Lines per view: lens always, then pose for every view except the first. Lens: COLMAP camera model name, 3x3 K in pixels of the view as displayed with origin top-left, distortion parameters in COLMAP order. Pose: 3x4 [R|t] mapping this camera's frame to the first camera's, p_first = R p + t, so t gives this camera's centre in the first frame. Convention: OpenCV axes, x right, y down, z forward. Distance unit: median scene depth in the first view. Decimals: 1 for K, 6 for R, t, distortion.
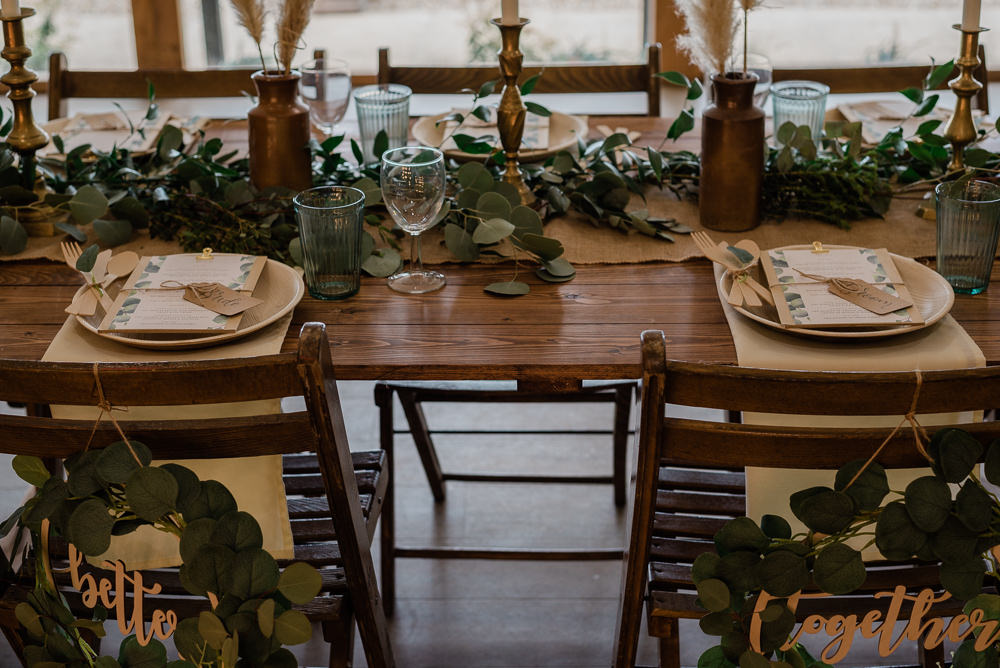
lens RADIAL K [[1435.7, 0, 482.7], [0, 1435.7, 336.4], [0, 0, 1]] dist [-0.150885, 0.035571]
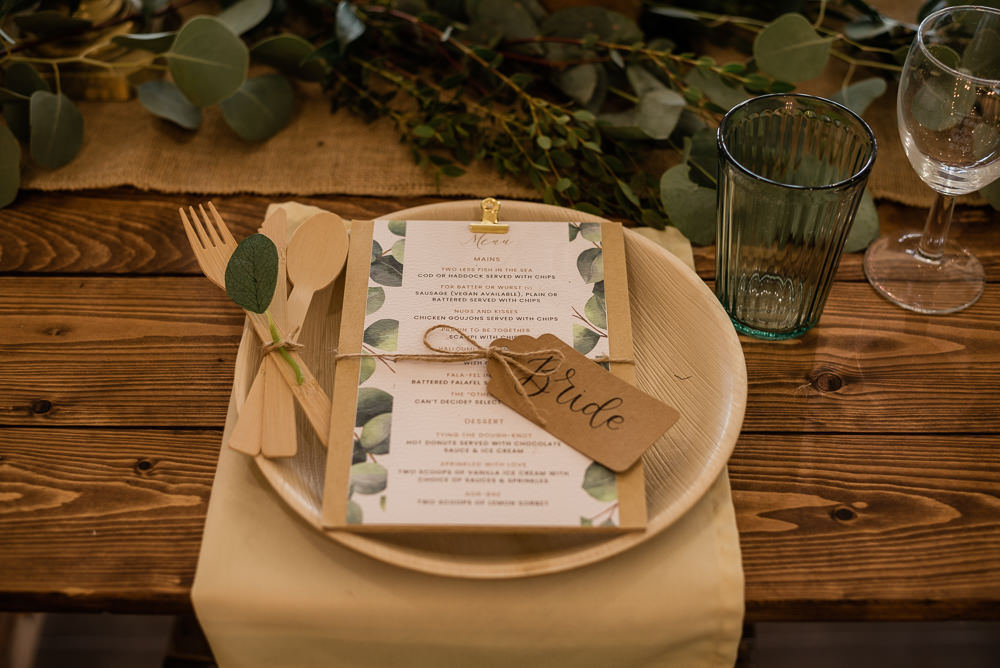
lens RADIAL K [[1435.7, 0, 482.7], [0, 1435.7, 336.4], [0, 0, 1]] dist [-0.150885, 0.035571]
pose [[0.999914, -0.001314, 0.013084, -0.214550], [-0.003481, 0.933055, 0.359717, -0.201820], [-0.012680, -0.359731, 0.932970, 0.578720]]
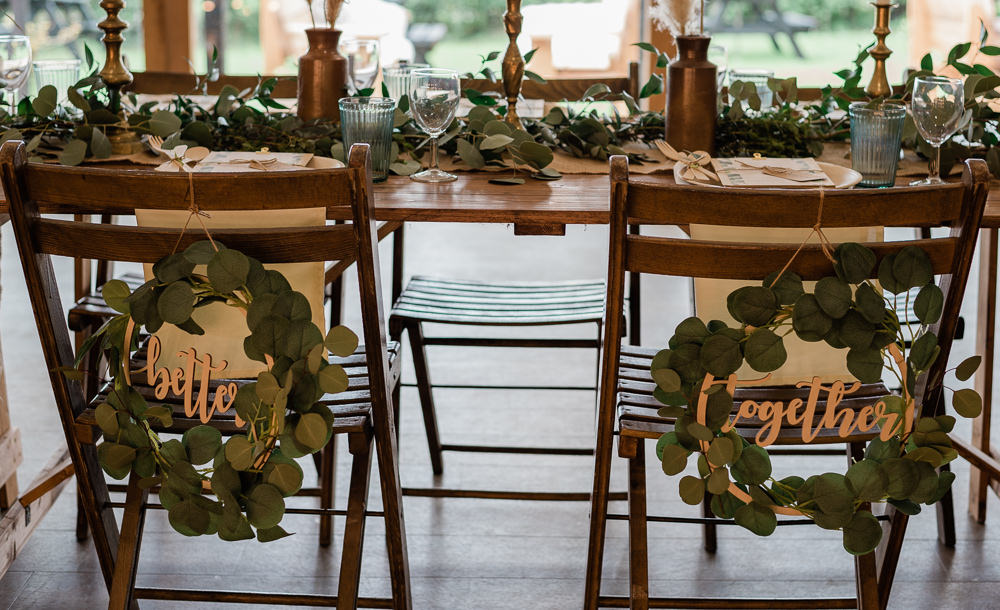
lens RADIAL K [[1534.9, 0, 500.0], [0, 1534.9, 305.0], [0, 0, 1]] dist [-0.187975, 0.045712]
pose [[0.999514, 0.026541, 0.016373, -0.008097], [-0.023424, 0.985566, -0.167663, 0.307413], [-0.020587, 0.167198, 0.985708, -0.299191]]
